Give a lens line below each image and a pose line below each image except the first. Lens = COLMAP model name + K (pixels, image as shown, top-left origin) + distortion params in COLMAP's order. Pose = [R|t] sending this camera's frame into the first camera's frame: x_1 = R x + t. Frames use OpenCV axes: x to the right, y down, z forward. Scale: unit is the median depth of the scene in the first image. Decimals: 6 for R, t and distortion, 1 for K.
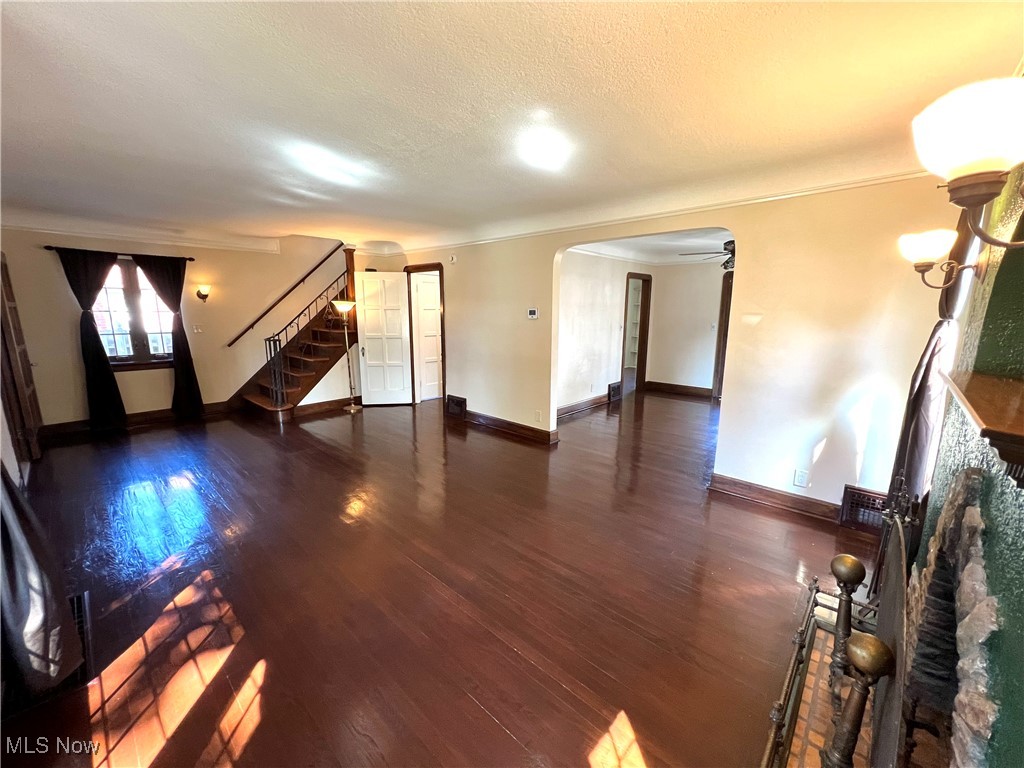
lens RADIAL K [[411.0, 0, 508.4], [0, 411.0, 384.8], [0, 0, 1]] dist [0.000098, 0.000084]
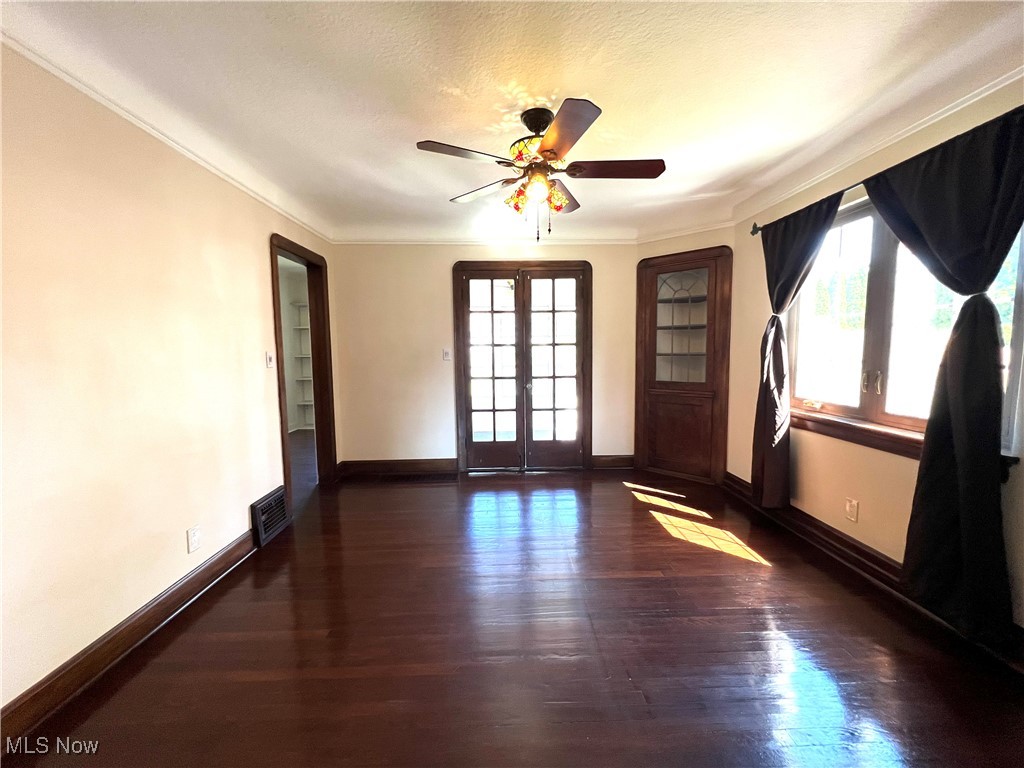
lens RADIAL K [[411.0, 0, 512.7], [0, 411.0, 385.2], [0, 0, 1]] dist [0.000098, 0.000084]
pose [[0.710881, -0.075723, 0.699224, 0.157371], [0.145276, 0.988556, -0.040641, -0.060763], [-0.688144, 0.130472, 0.713747, 0.538020]]
